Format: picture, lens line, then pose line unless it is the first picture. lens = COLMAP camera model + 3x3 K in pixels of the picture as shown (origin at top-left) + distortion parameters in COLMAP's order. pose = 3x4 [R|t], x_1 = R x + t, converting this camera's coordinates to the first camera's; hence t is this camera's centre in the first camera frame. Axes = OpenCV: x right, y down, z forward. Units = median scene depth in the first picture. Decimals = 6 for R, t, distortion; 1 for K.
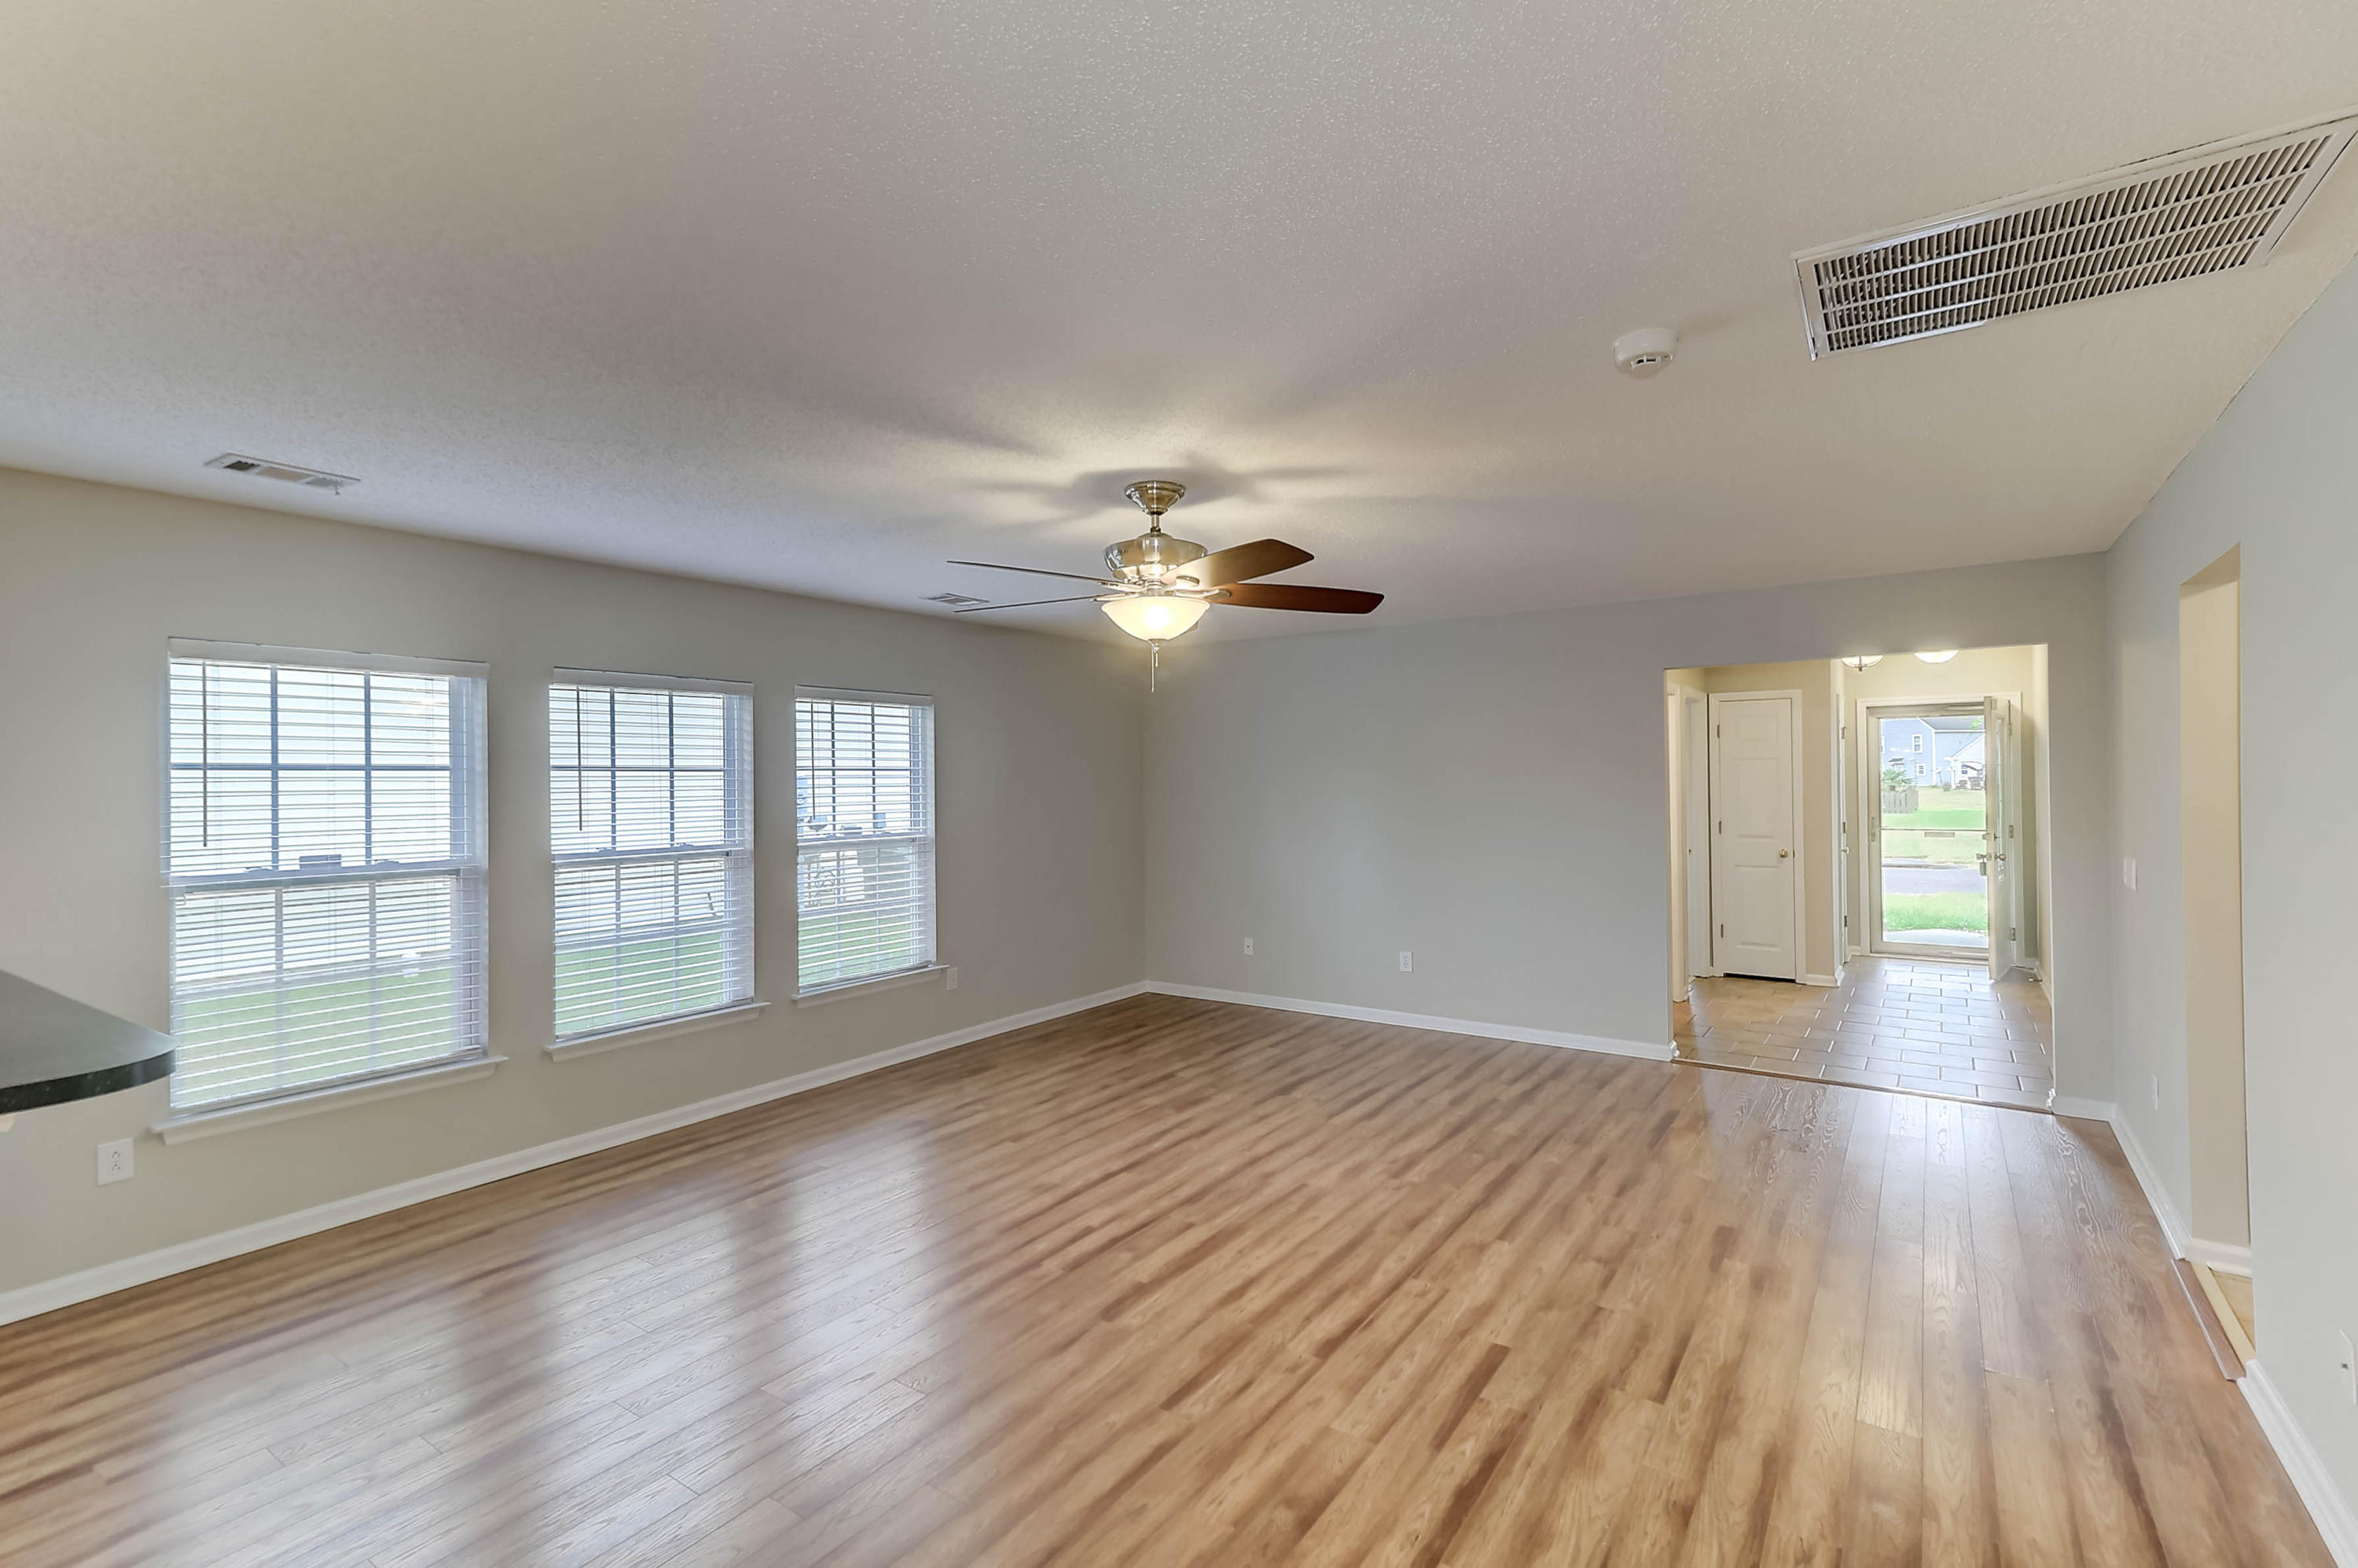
lens RADIAL K [[1067.6, 0, 1162.3], [0, 1067.6, 772.3], [0, 0, 1]] dist [0.032582, -0.004103]
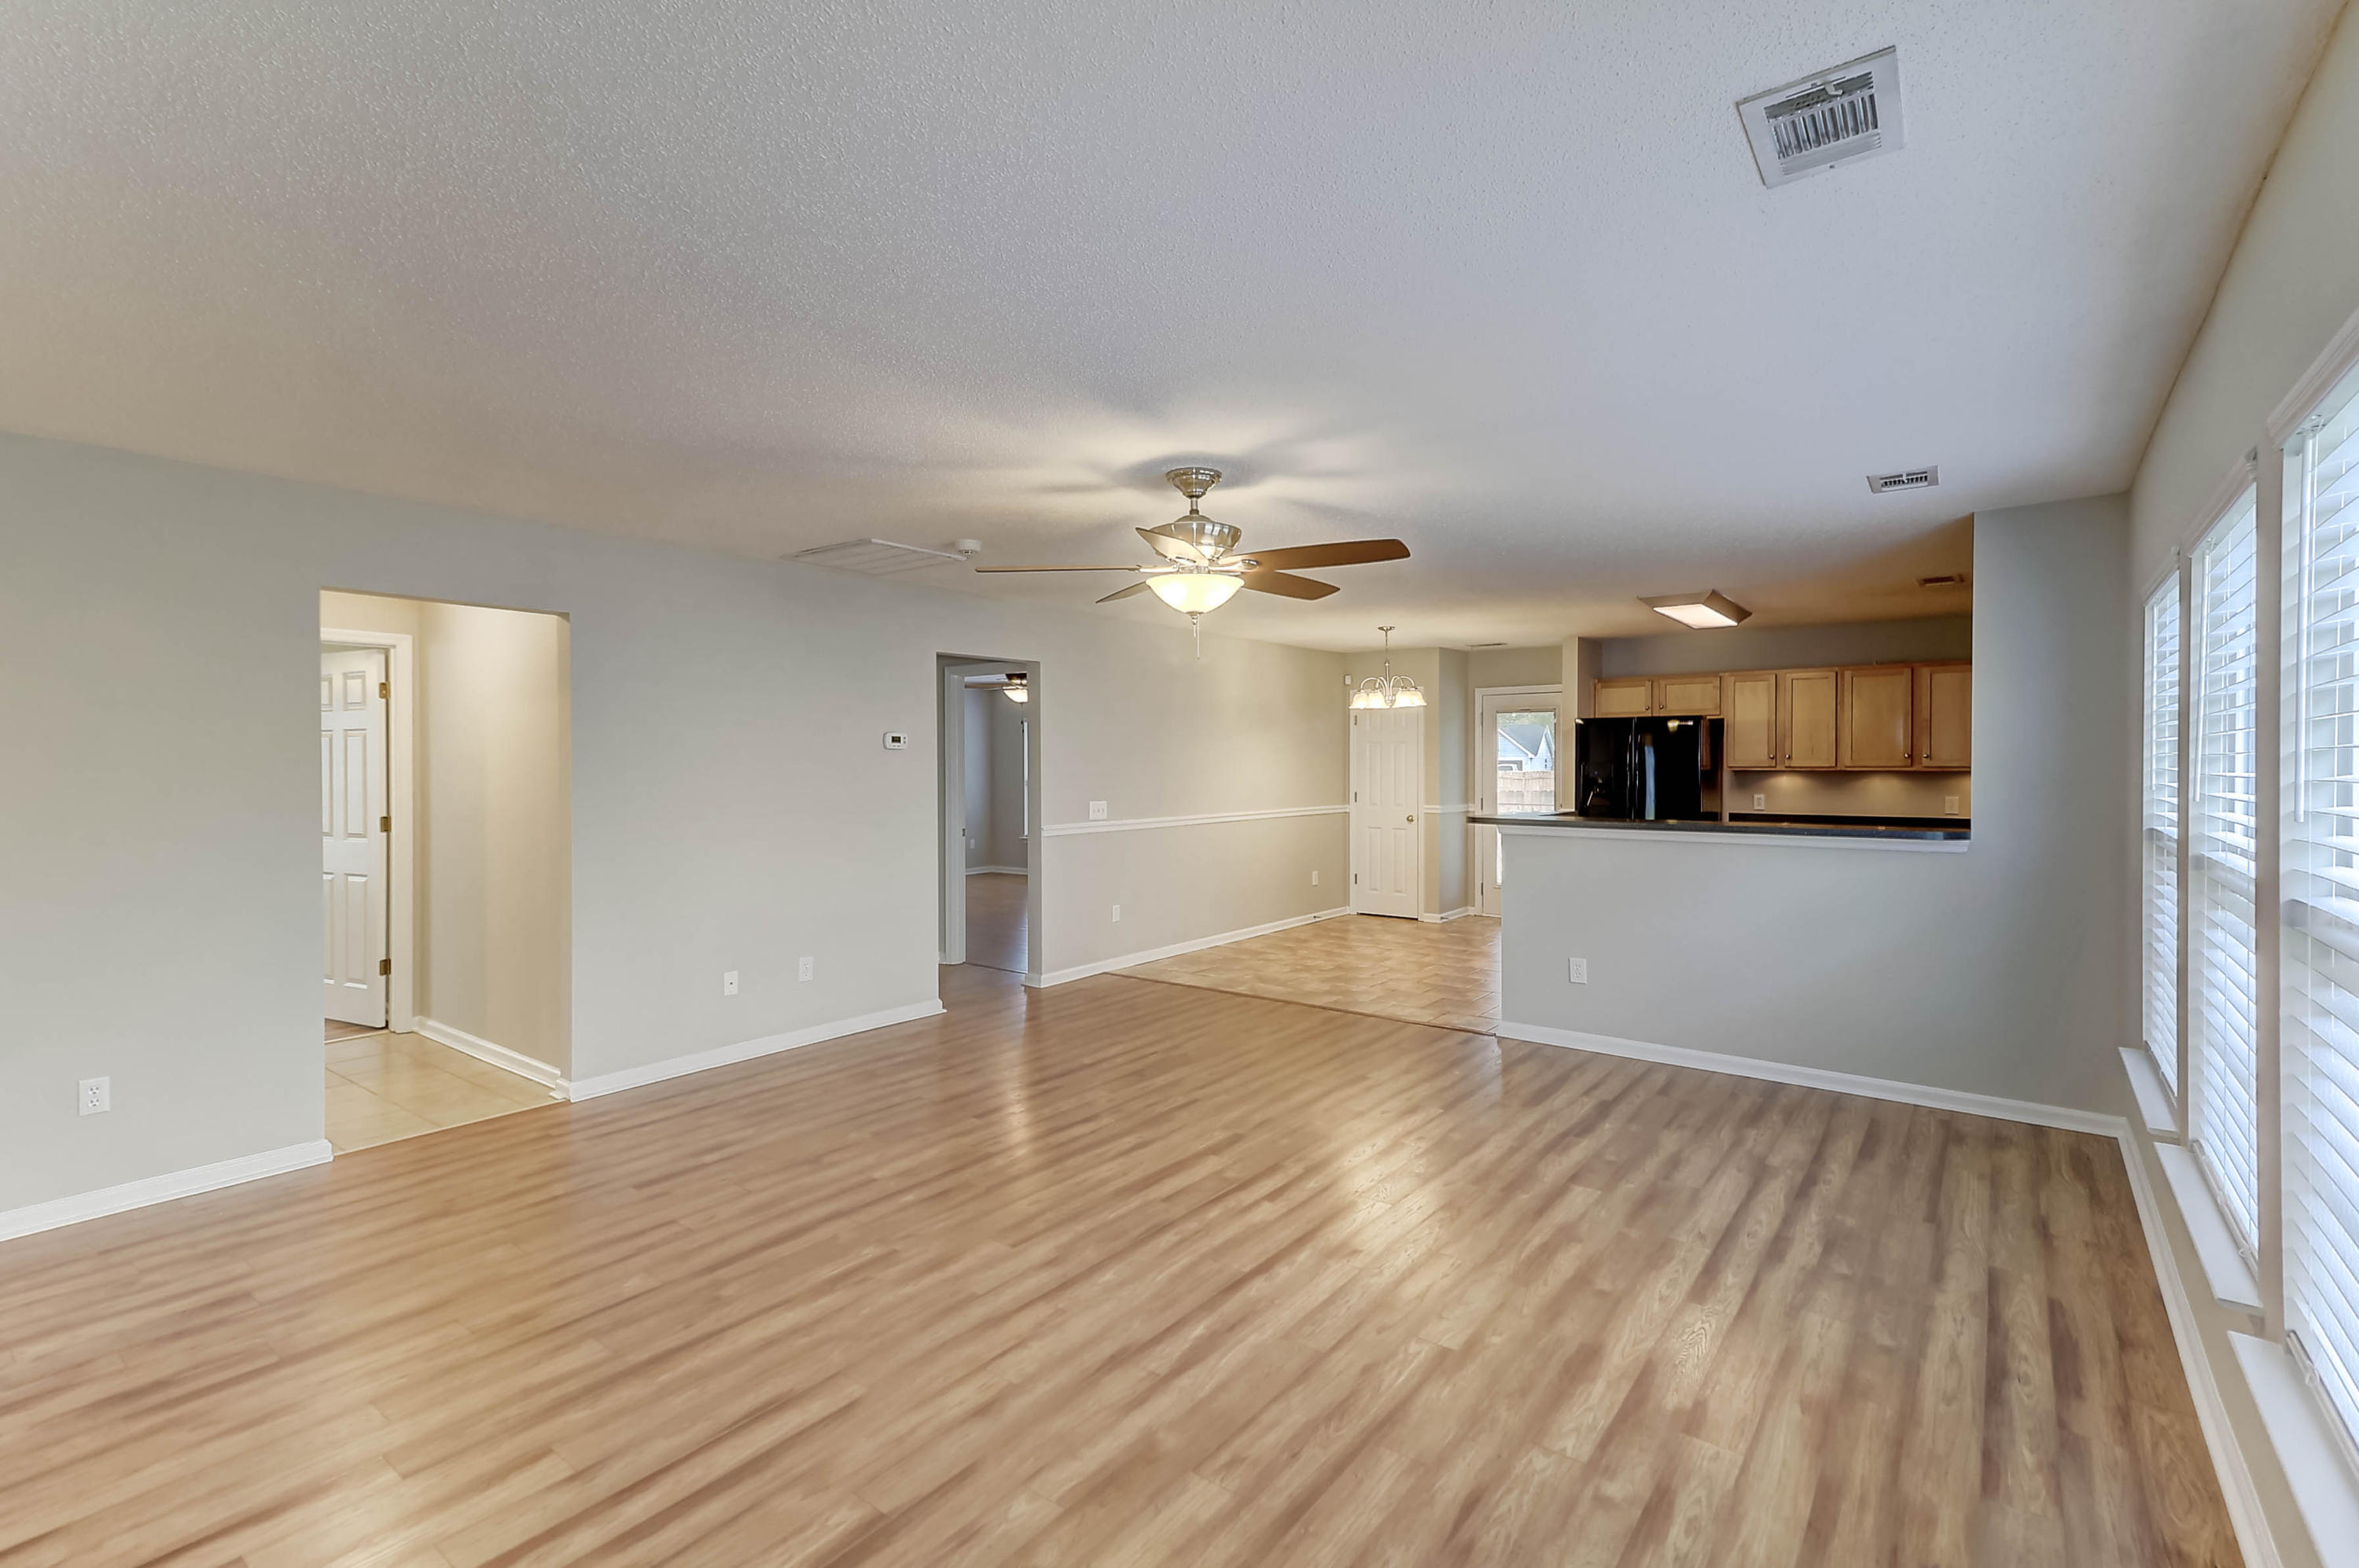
lens RADIAL K [[1068.1, 0, 1172.4], [0, 1068.1, 772.2], [0, 0, 1]] dist [0.032582, -0.004103]
pose [[-0.999138, 0.011927, 0.039758, -0.019671], [0.012082, 0.999920, 0.003673, 0.029869], [-0.039711, 0.004150, -0.999203, 1.733181]]
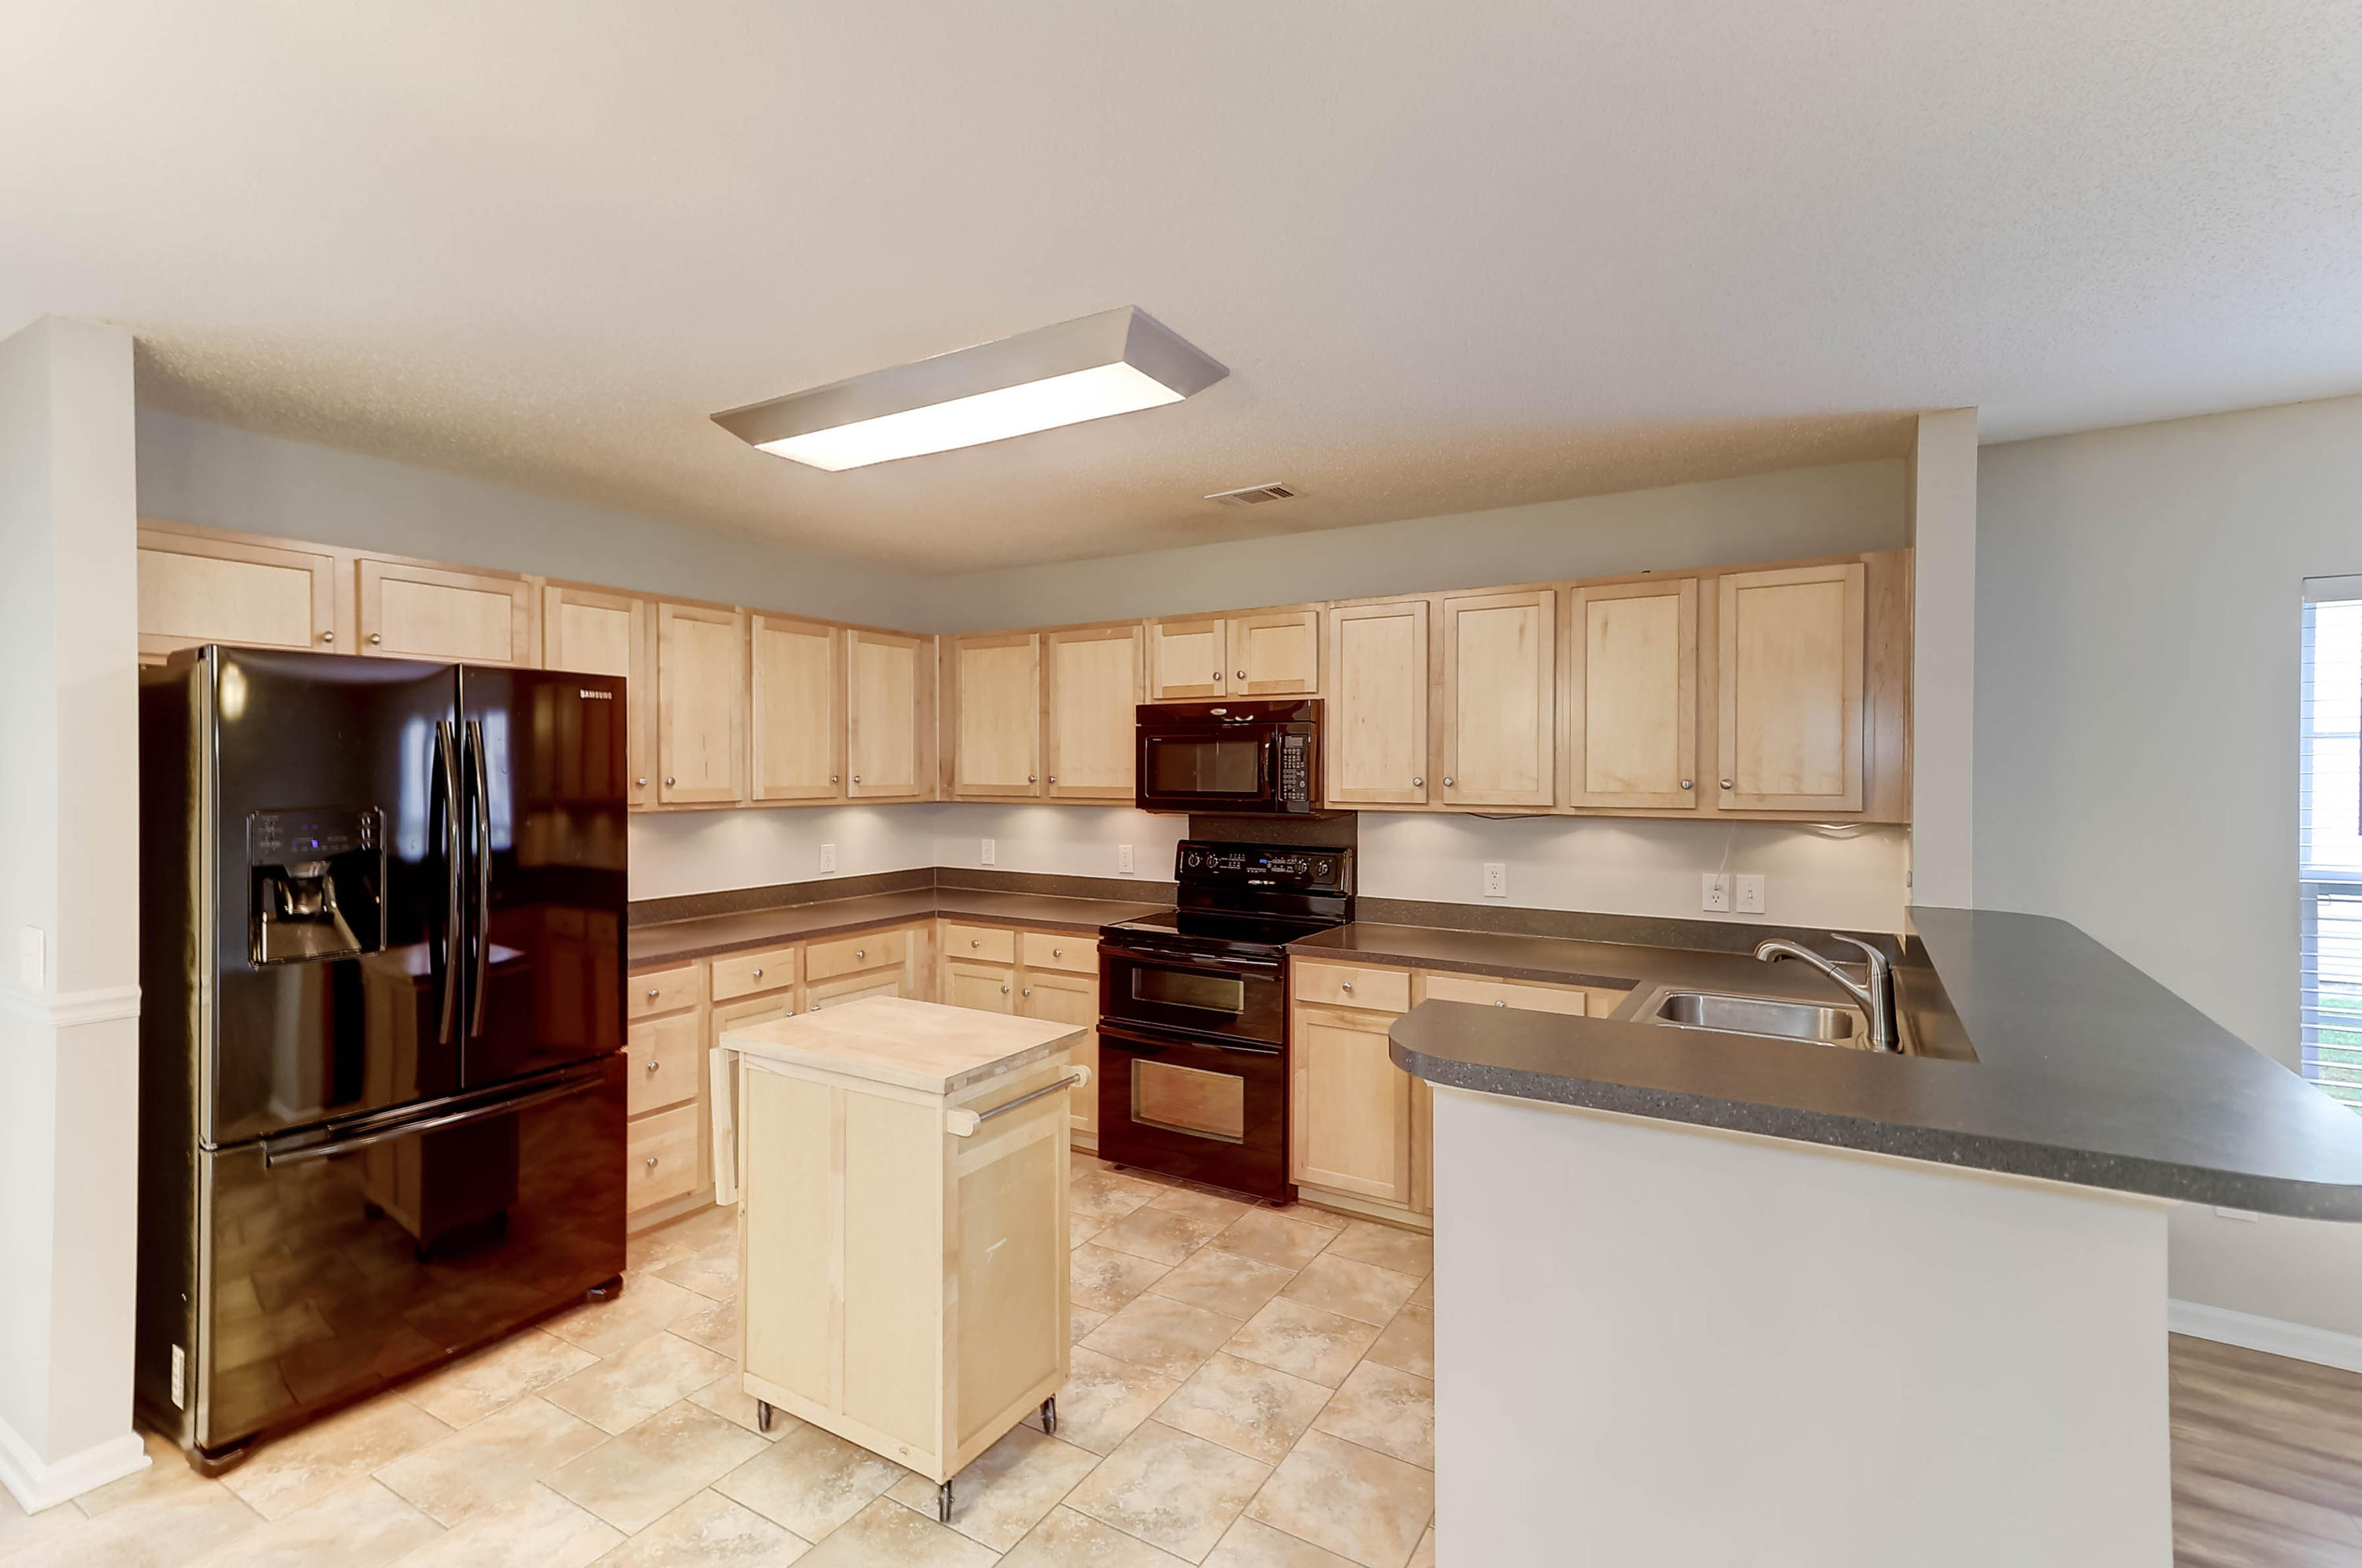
lens RADIAL K [[1069.3, 0, 1179.4], [0, 1069.3, 772.6], [0, 0, 1]] dist [0.032582, -0.004103]
pose [[0.068429, 0.015598, -0.997534, -0.122335], [0.004650, 0.999862, 0.015954, 0.003728], [0.997645, -0.005730, 0.068347, 0.093765]]
